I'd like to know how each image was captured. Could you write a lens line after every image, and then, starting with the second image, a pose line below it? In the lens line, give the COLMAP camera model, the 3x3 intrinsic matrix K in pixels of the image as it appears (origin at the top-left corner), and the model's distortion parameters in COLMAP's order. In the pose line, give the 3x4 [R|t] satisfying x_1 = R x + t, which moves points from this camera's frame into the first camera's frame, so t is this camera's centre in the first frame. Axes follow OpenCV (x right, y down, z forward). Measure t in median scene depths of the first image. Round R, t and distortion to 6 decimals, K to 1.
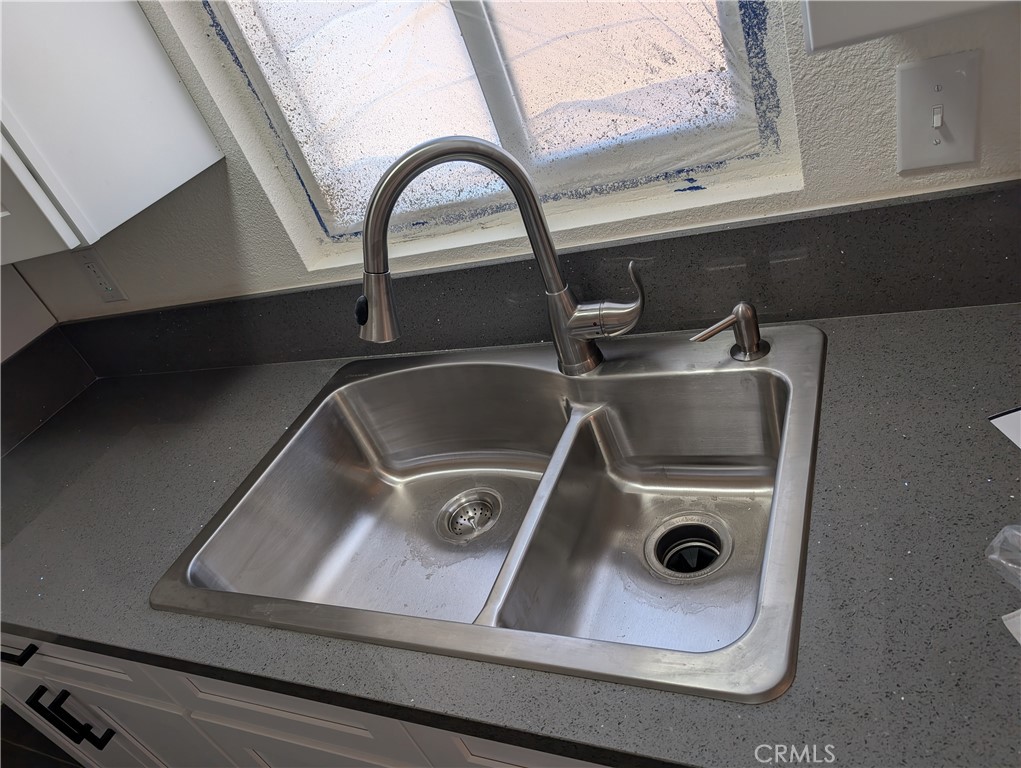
lens RADIAL K [[730.7, 0, 499.3], [0, 730.7, 390.4], [0, 0, 1]] dist [0.034000, -0.028863]
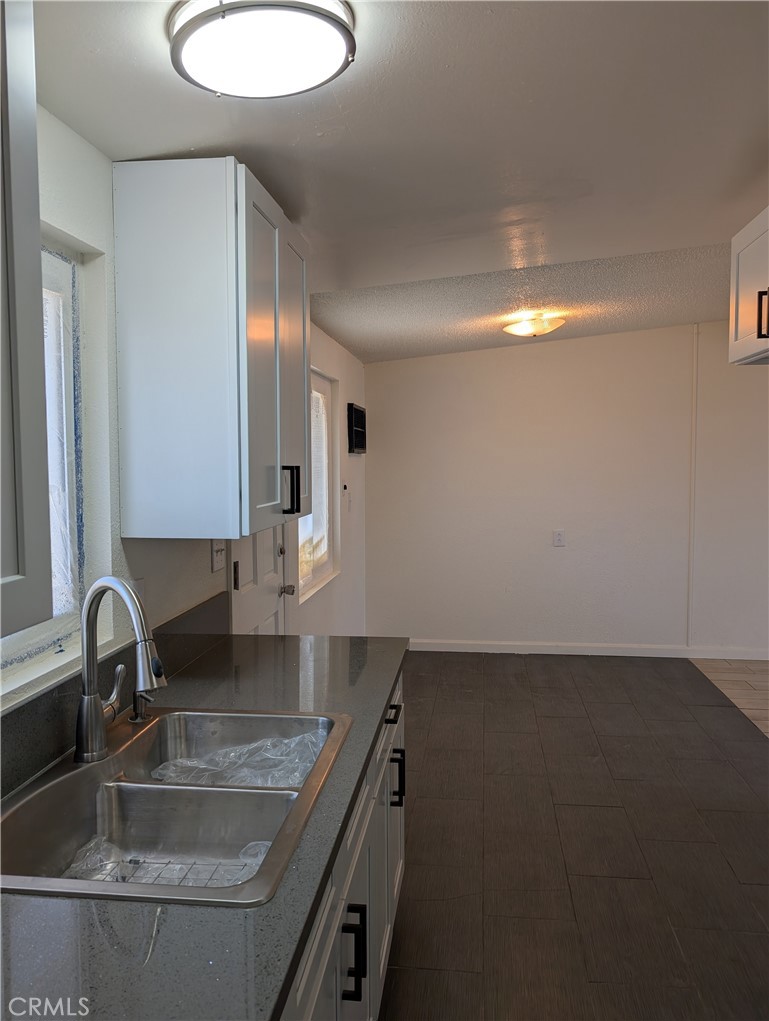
lens RADIAL K [[810.7, 0, 384.2], [0, 810.7, 509.2], [0, 0, 1]] dist [0.024082, -0.020988]
pose [[-0.251726, 0.273960, 0.928213, -1.679883], [0.629261, 0.775020, -0.058093, 0.036562], [-0.735299, 0.569465, -0.367485, 0.957877]]
